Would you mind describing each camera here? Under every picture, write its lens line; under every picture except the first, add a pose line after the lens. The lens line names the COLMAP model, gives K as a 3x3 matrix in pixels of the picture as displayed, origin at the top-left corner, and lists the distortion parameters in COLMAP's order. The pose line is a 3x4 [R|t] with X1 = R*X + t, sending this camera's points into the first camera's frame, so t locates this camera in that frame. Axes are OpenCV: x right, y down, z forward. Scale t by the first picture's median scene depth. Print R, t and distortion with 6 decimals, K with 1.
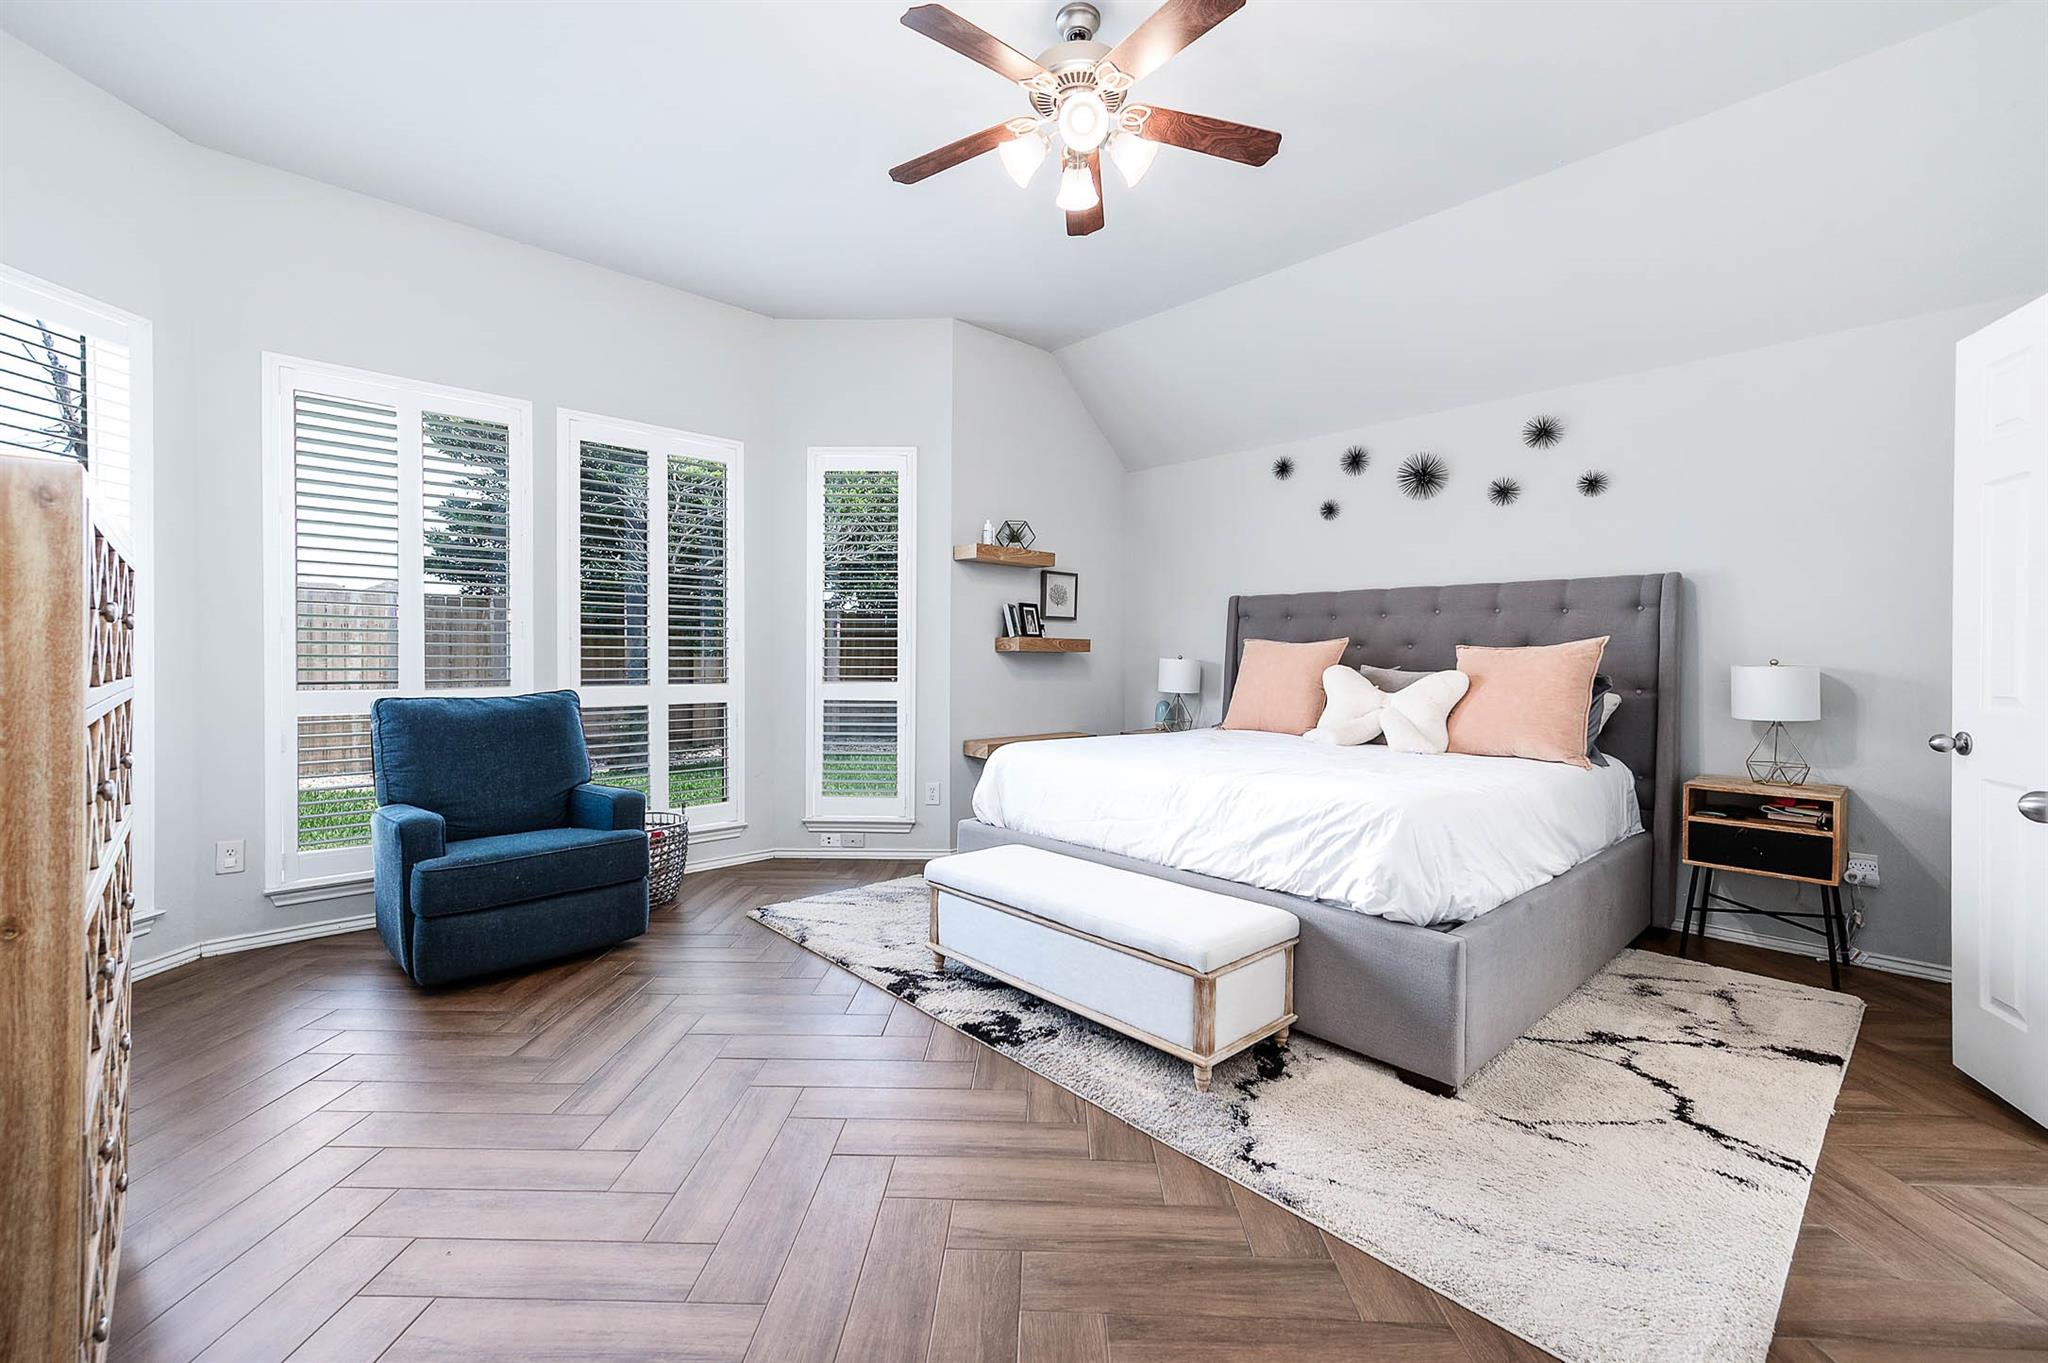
lens RADIAL K [[840.1, 0, 1024.0], [0, 840.1, 681.5], [0, 0, 1]] dist [-0.001353, -0.000129]
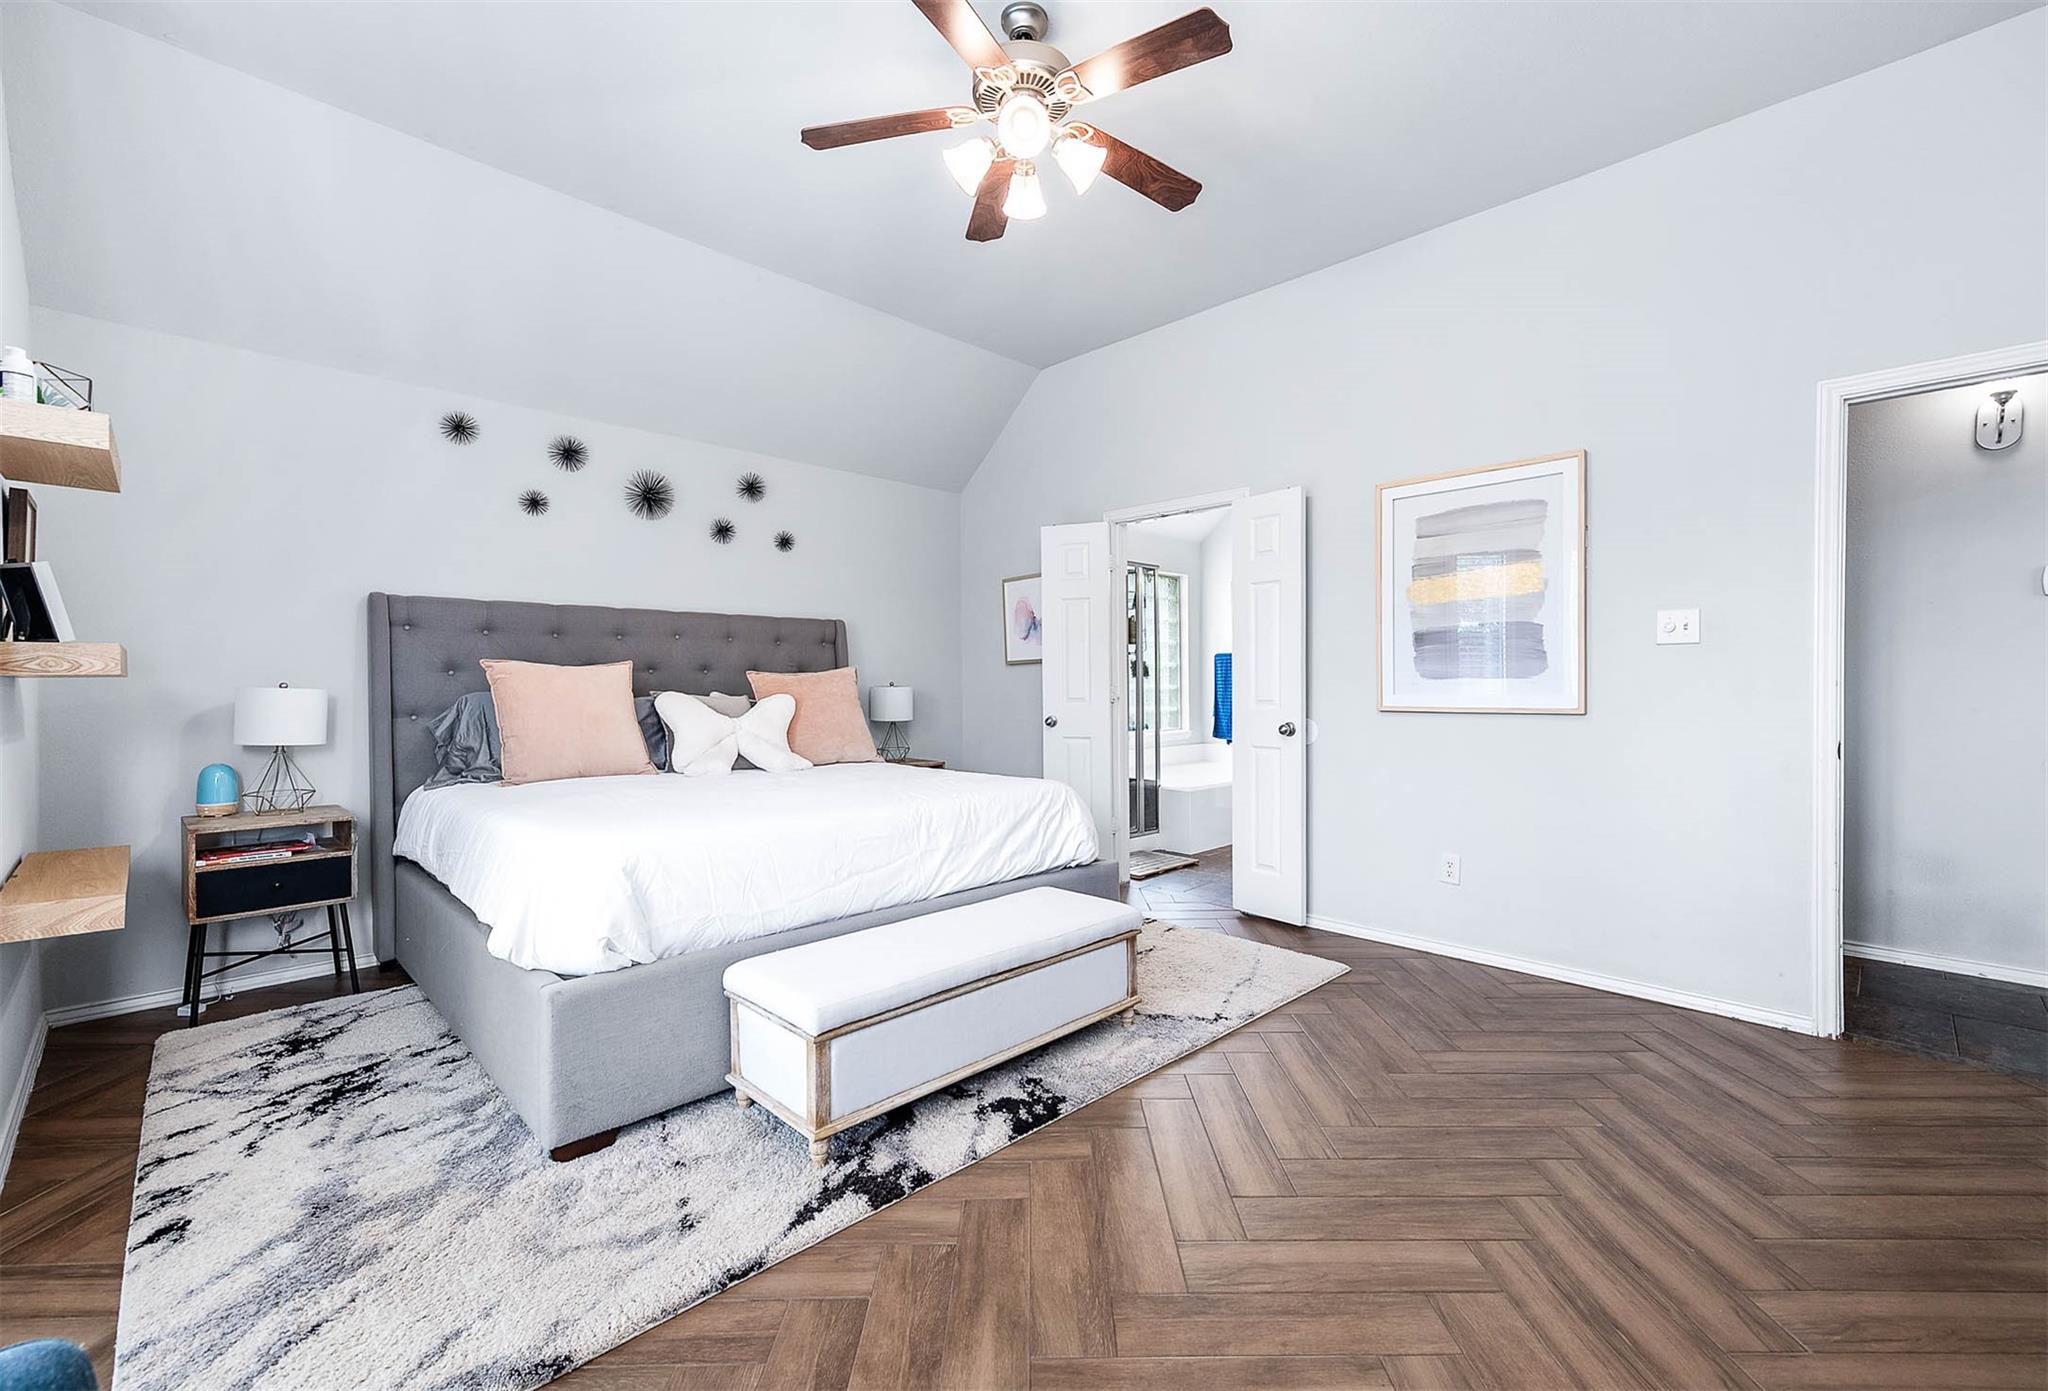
lens RADIAL K [[879.3, 0, 1028.8], [0, 879.3, 703.0], [0, 0, 1]] dist [0.018476, 0.000156]
pose [[-0.041949, -0.027868, 0.998731, -0.629886], [0.035762, 0.998928, 0.029376, -0.022666], [-0.998480, 0.036949, -0.040907, 0.688540]]
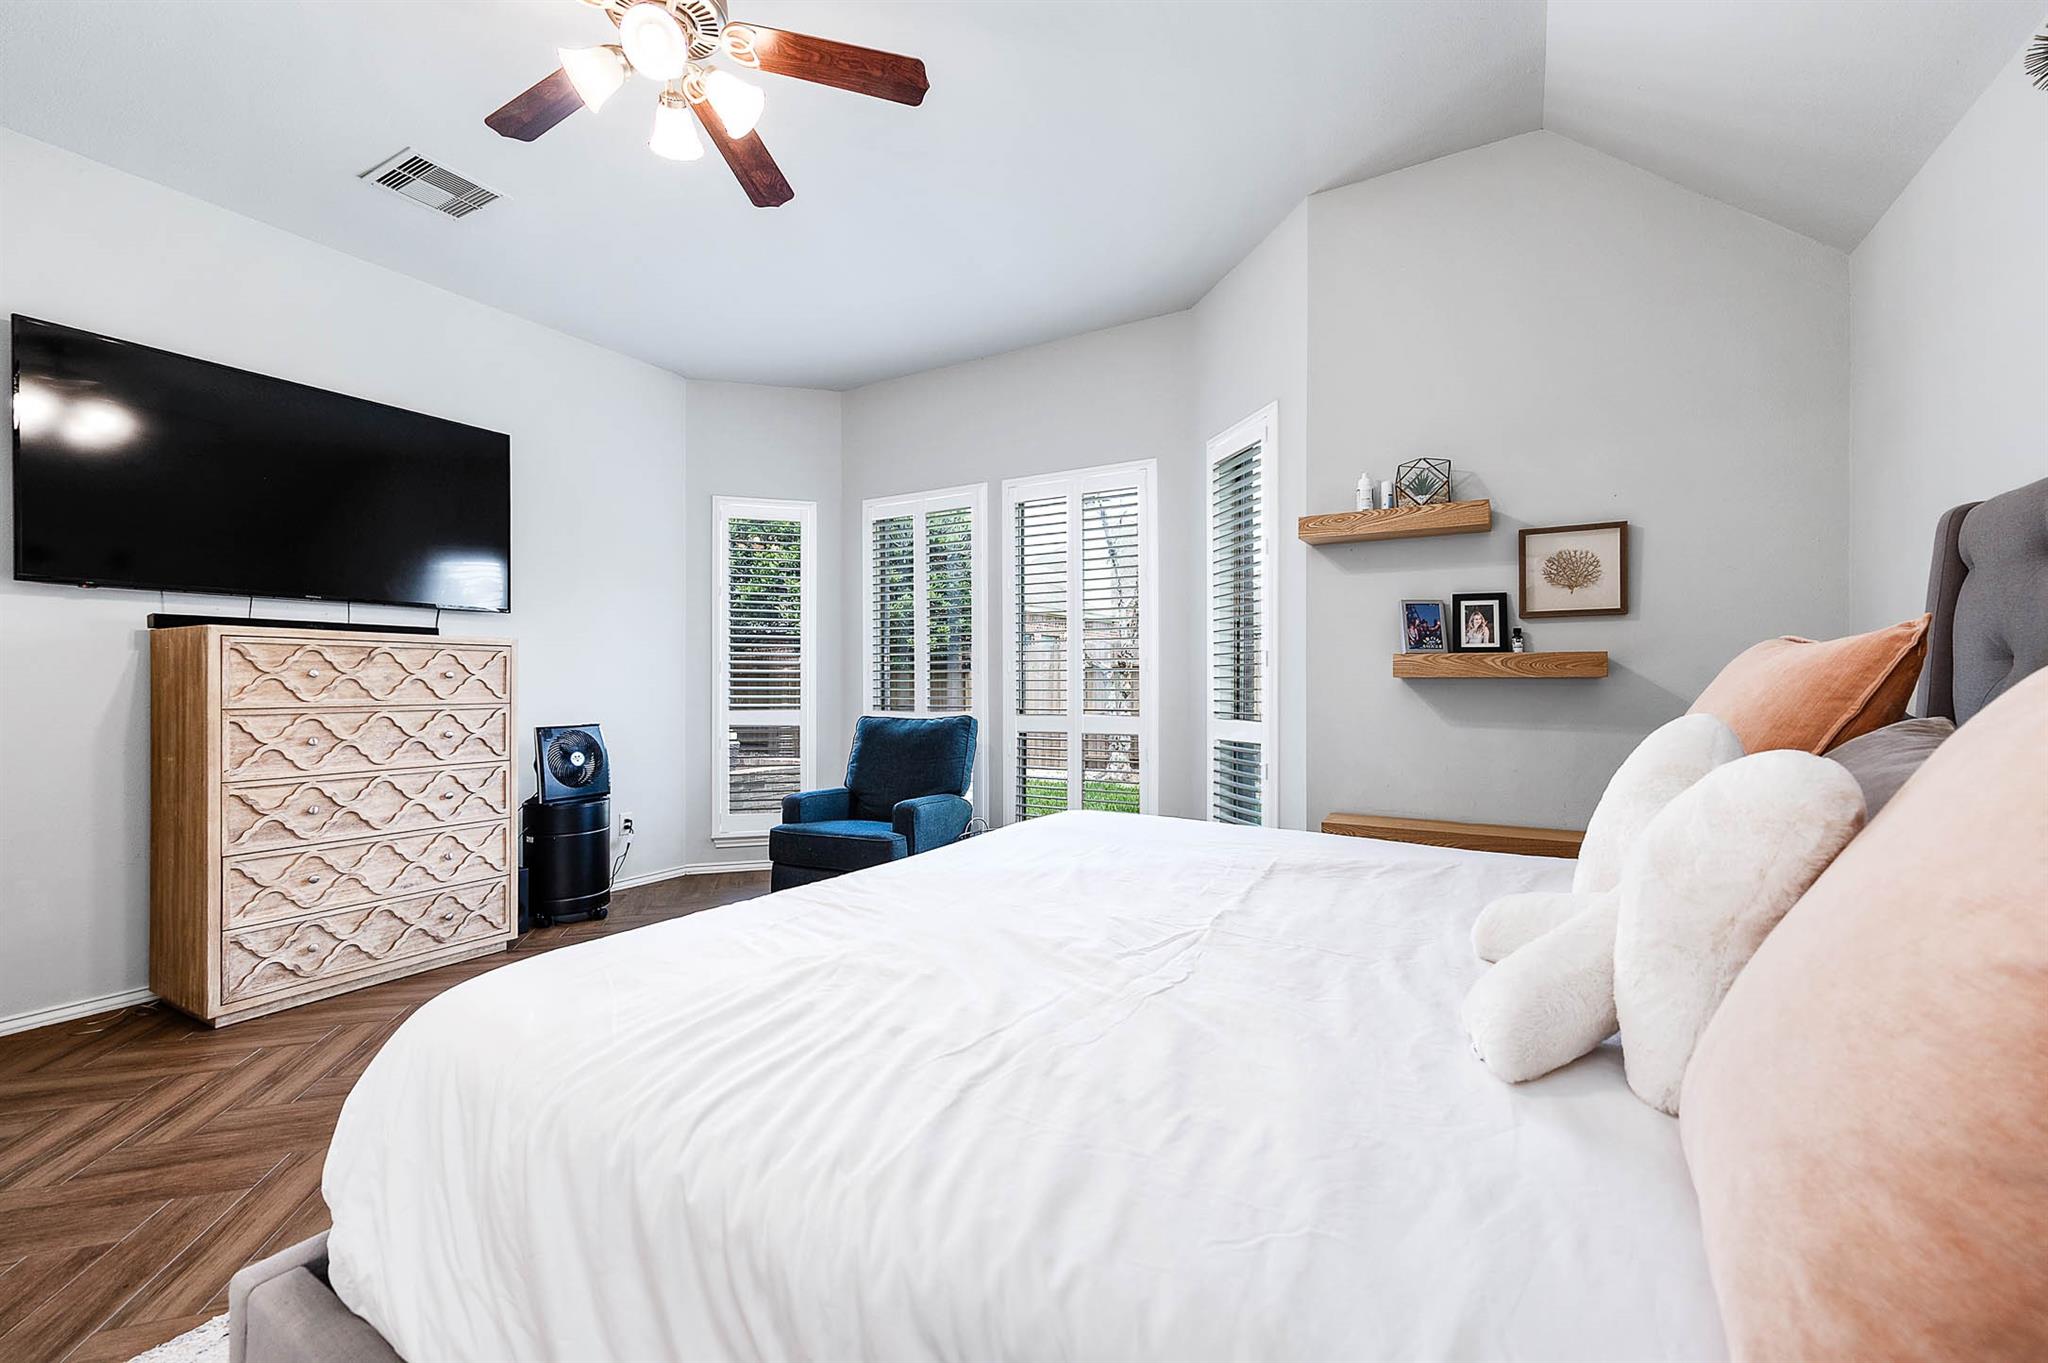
lens RADIAL K [[840.1, 0, 1024.0], [0, 840.1, 681.5], [0, 0, 1]] dist [-0.001353, -0.000129]
pose [[0.284958, -0.012936, -0.958453, 0.617602], [-0.030131, 0.999294, -0.022446, -0.014335], [0.958066, 0.035275, 0.284367, 0.719375]]
